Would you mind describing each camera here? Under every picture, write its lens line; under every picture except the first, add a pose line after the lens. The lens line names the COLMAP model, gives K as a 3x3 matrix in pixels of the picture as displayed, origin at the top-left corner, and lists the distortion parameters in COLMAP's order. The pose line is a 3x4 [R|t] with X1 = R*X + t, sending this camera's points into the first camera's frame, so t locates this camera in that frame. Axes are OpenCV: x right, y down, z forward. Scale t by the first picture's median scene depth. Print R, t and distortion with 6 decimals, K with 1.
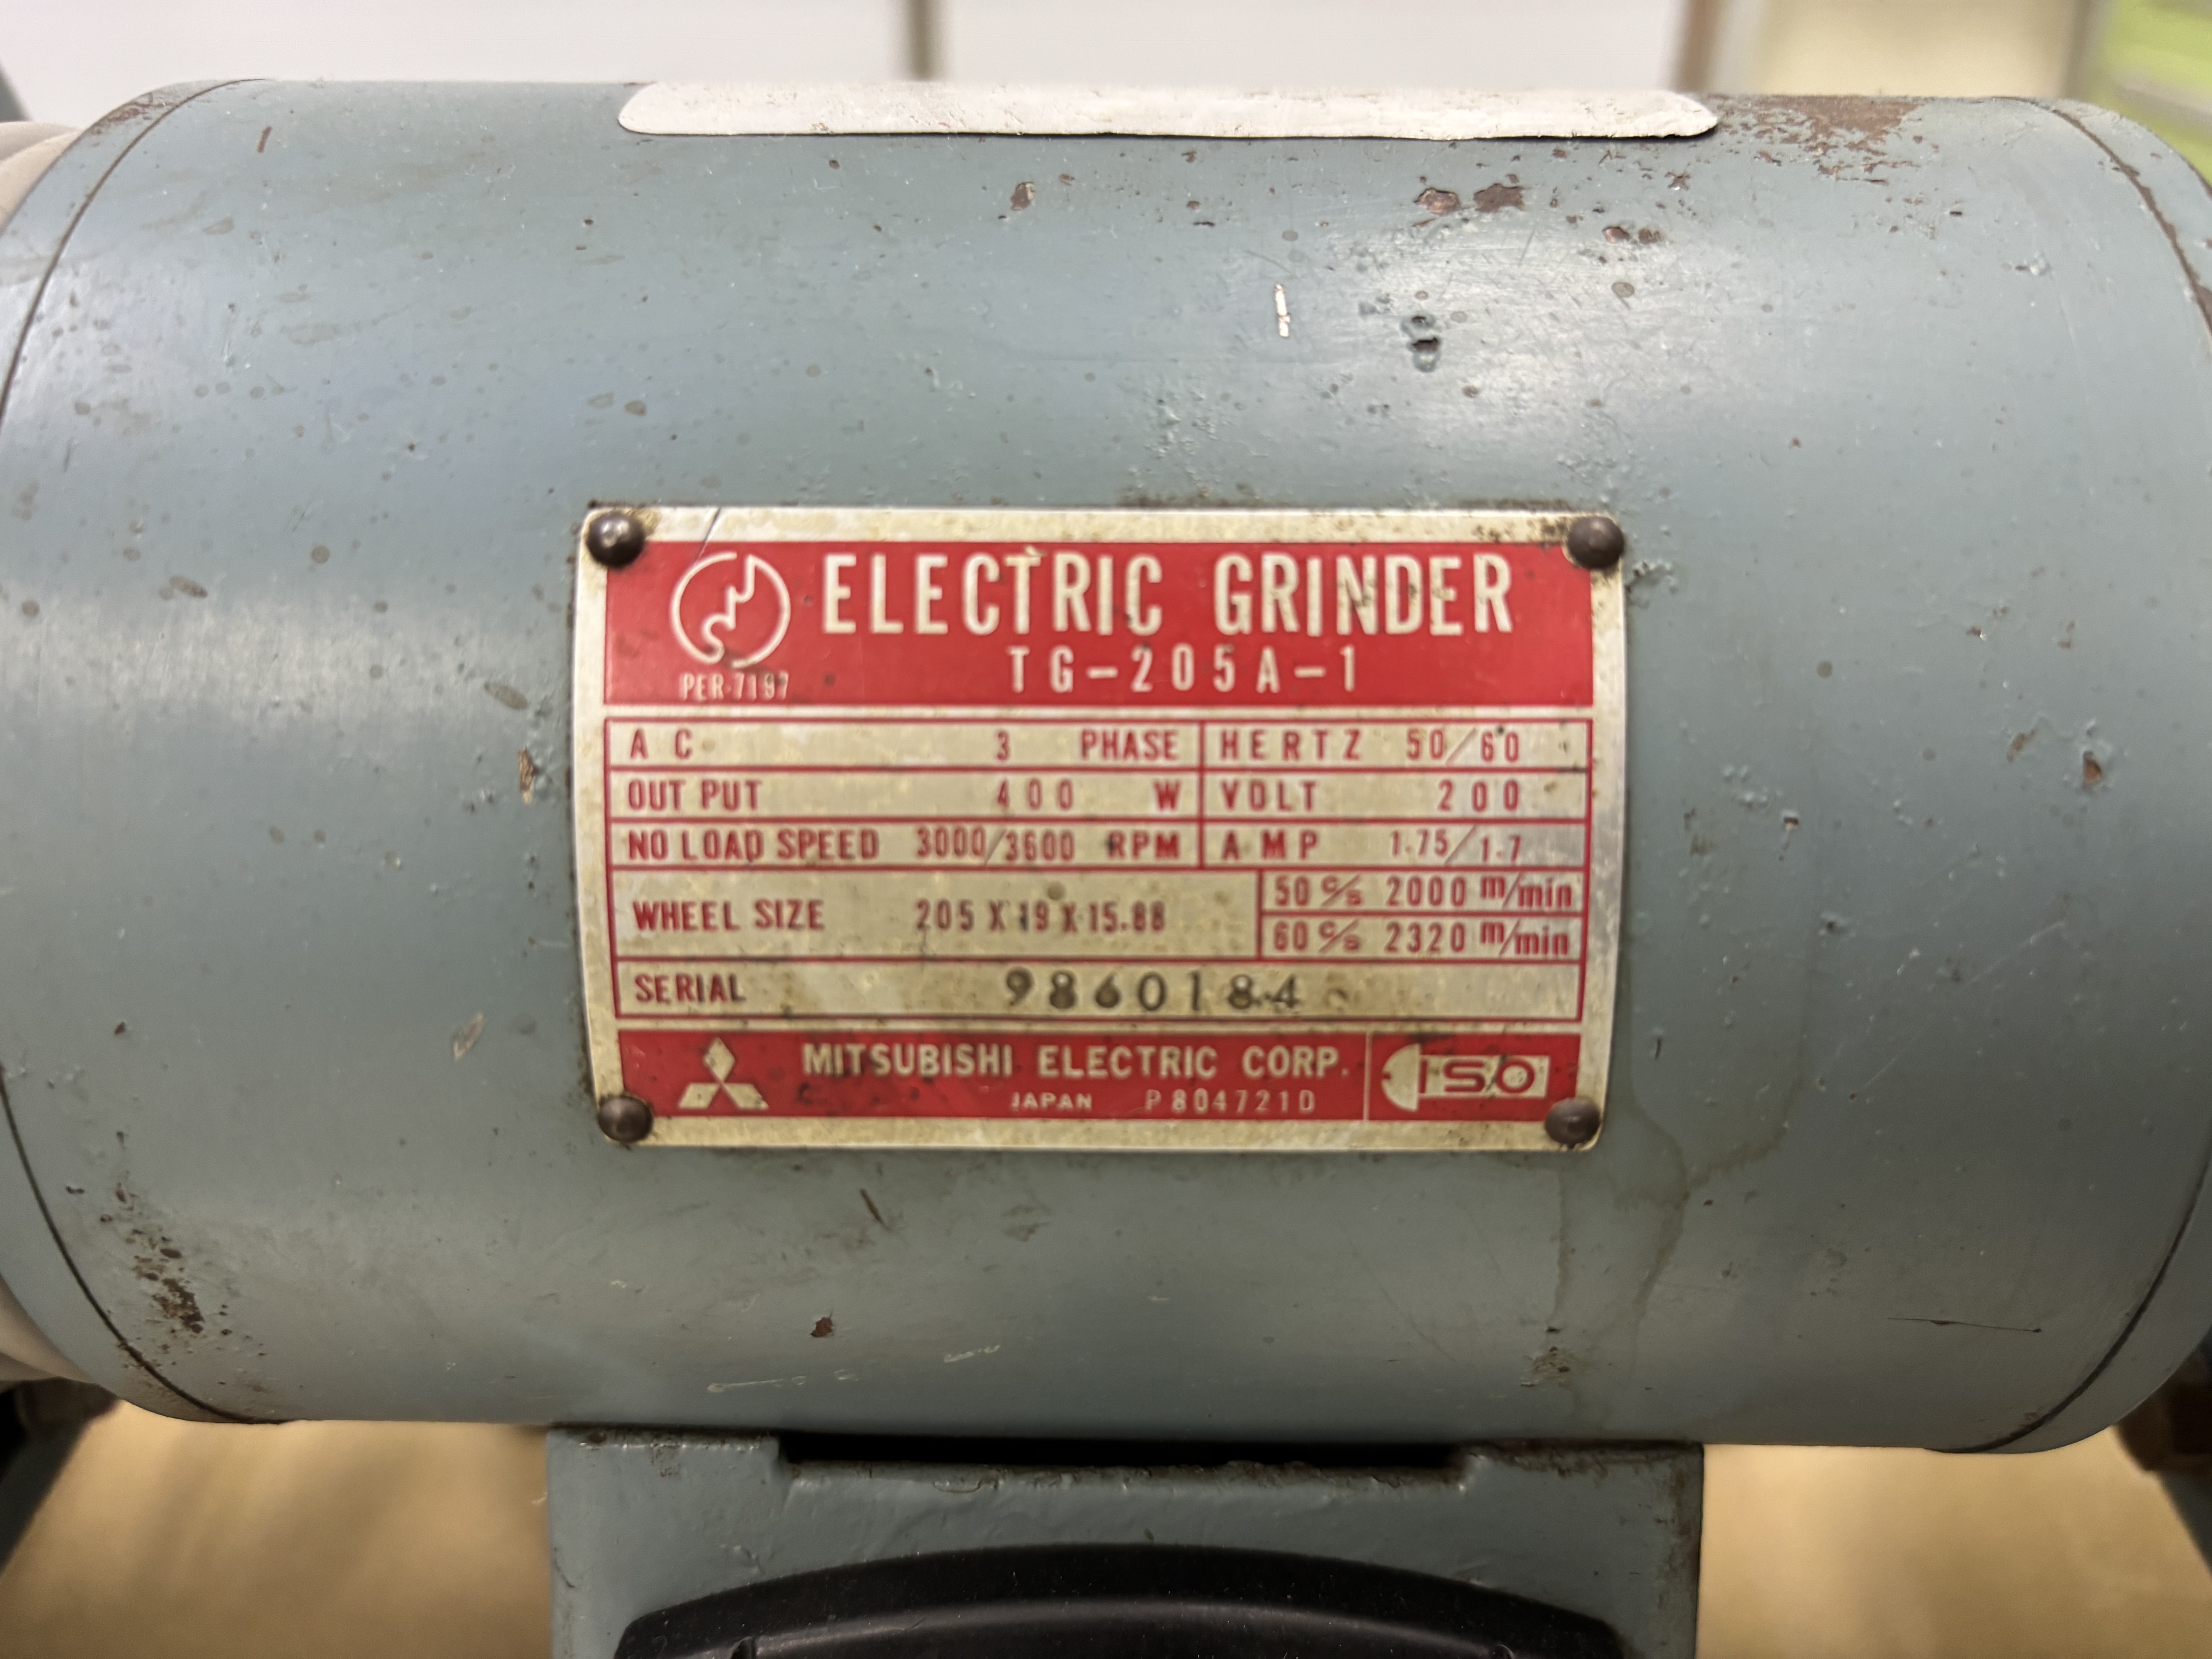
lens RADIAL K [[1675.0, 0, 1117.2], [0, 1675.0, 838.0], [0, 0, 1]] dist [0.032765, -0.054442]
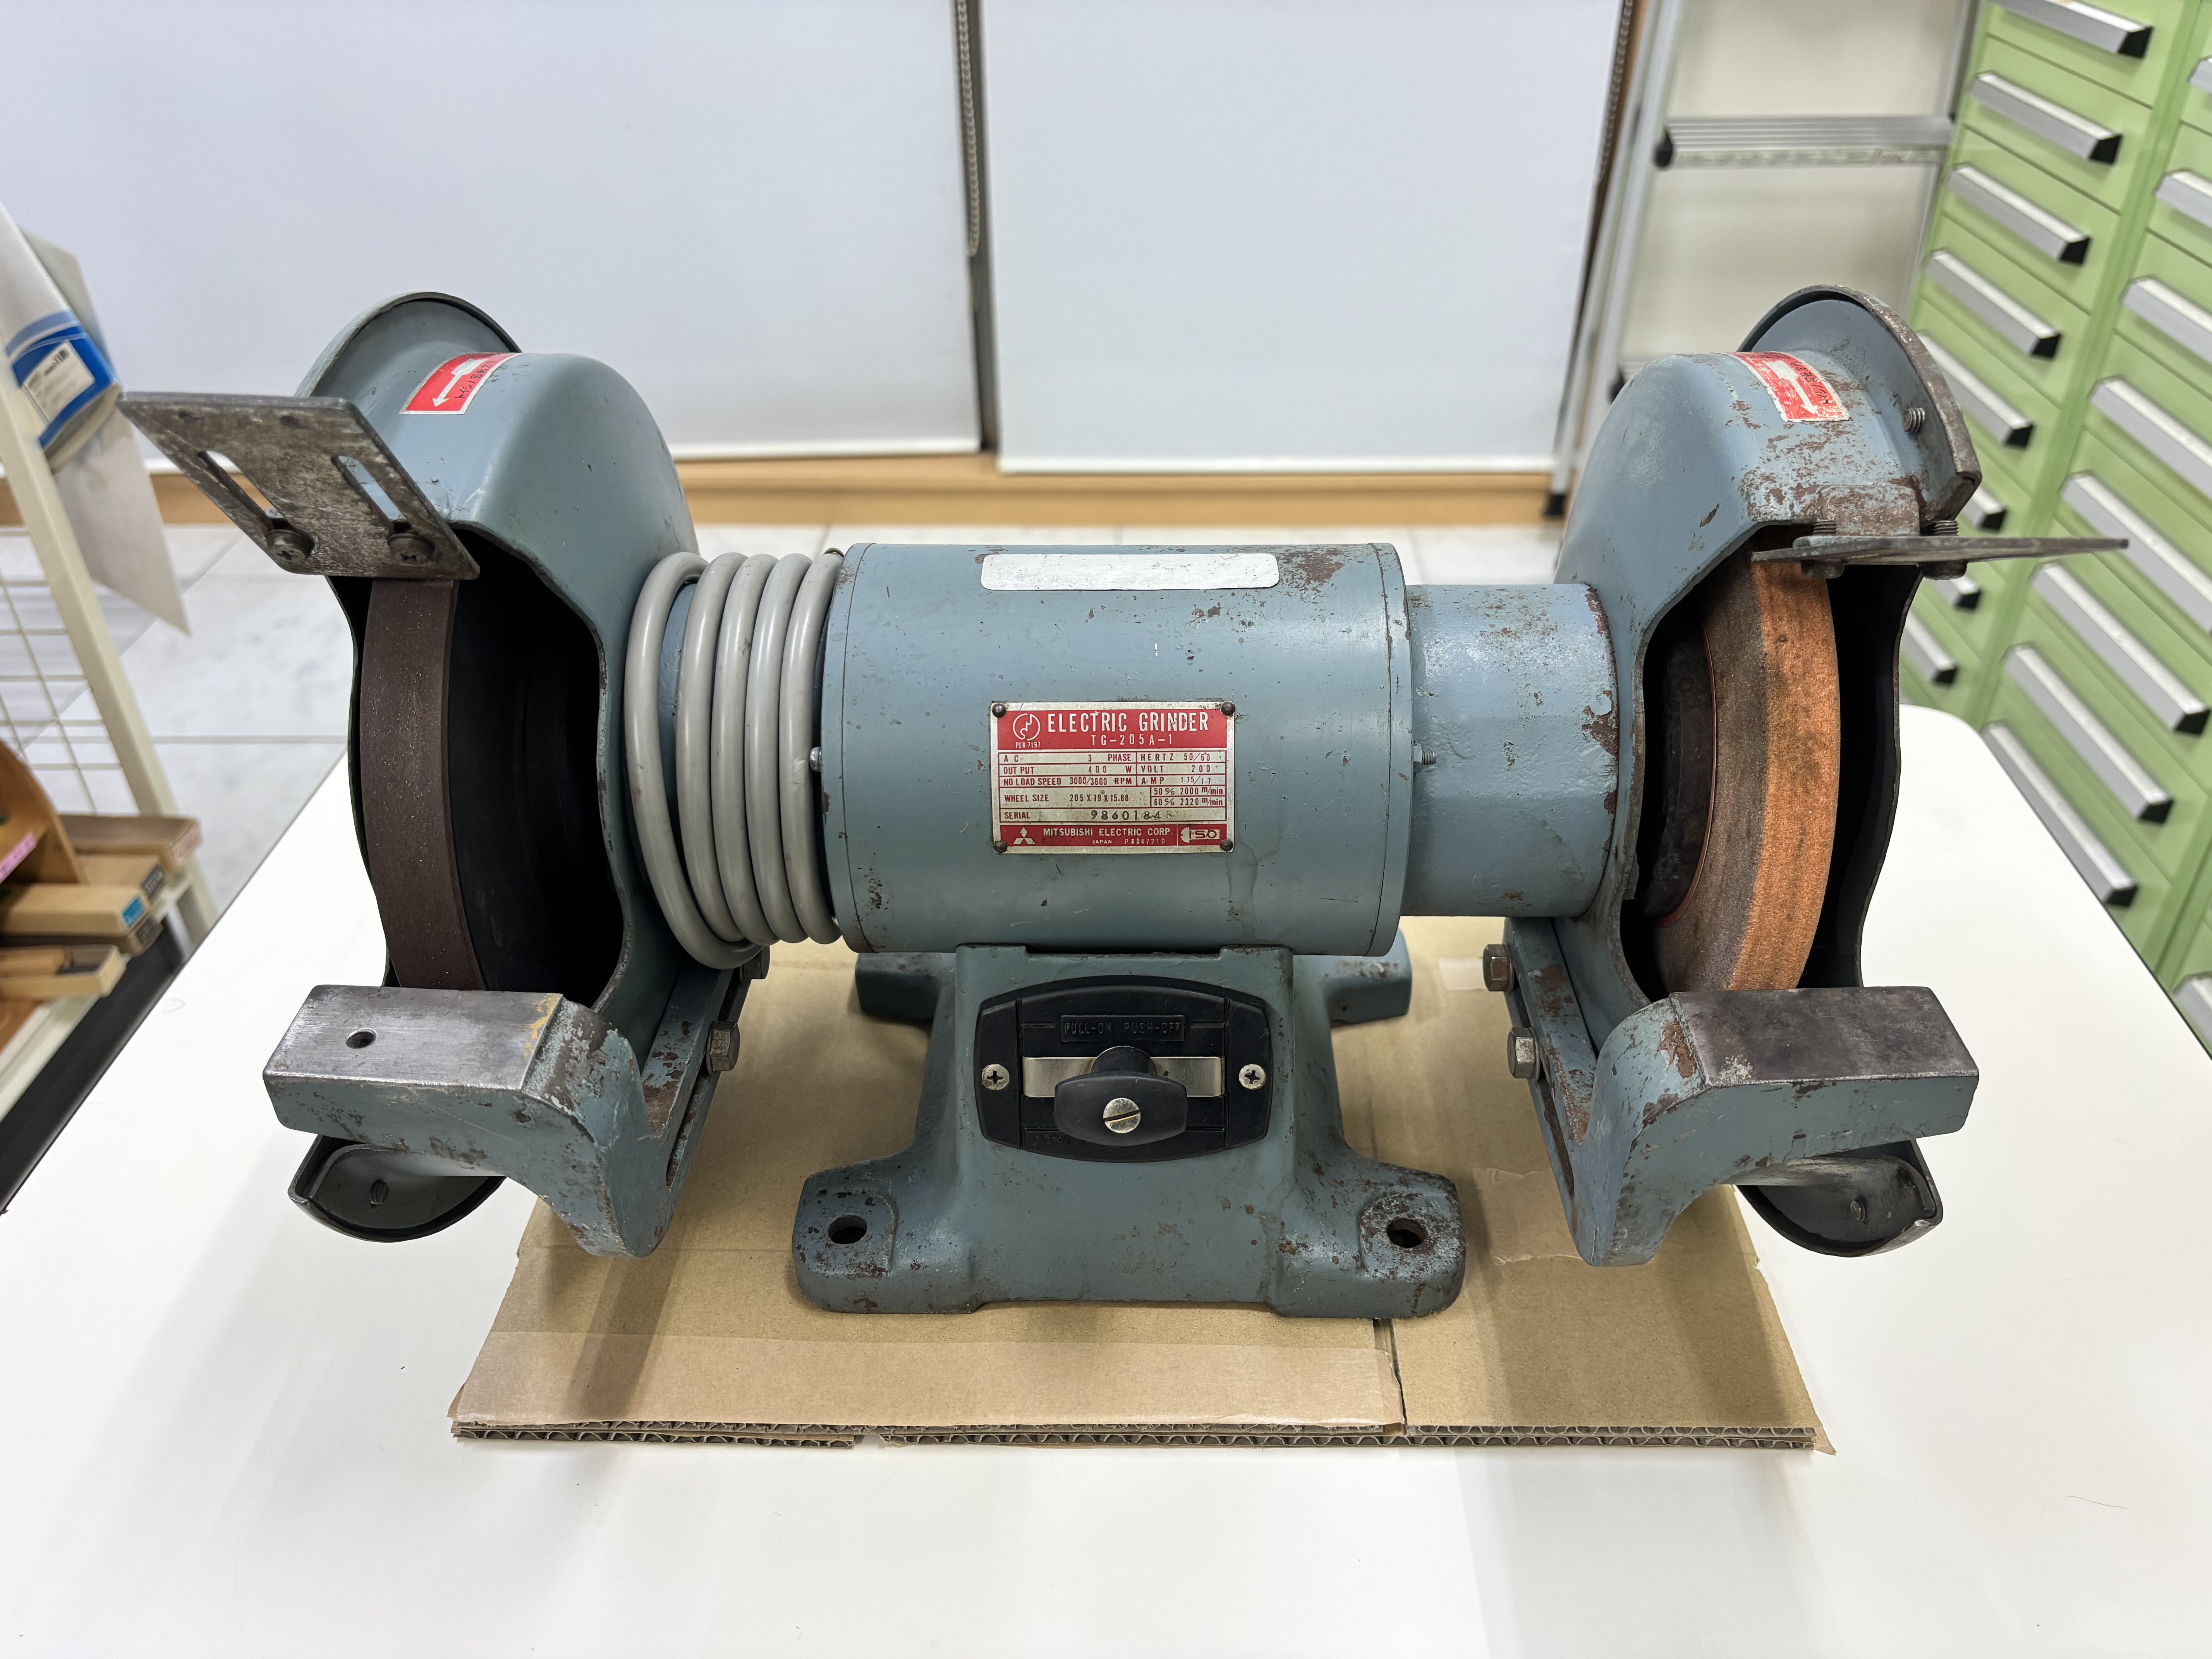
lens RADIAL K [[1675.0, 0, 1101.6], [0, 1675.0, 821.2], [0, 0, 1]] dist [0.032765, -0.054442]
pose [[0.999529, -0.010063, -0.029000, 0.083463], [0.011901, 0.997884, 0.063914, -0.166556], [0.028295, -0.064229, 0.997534, -3.269248]]
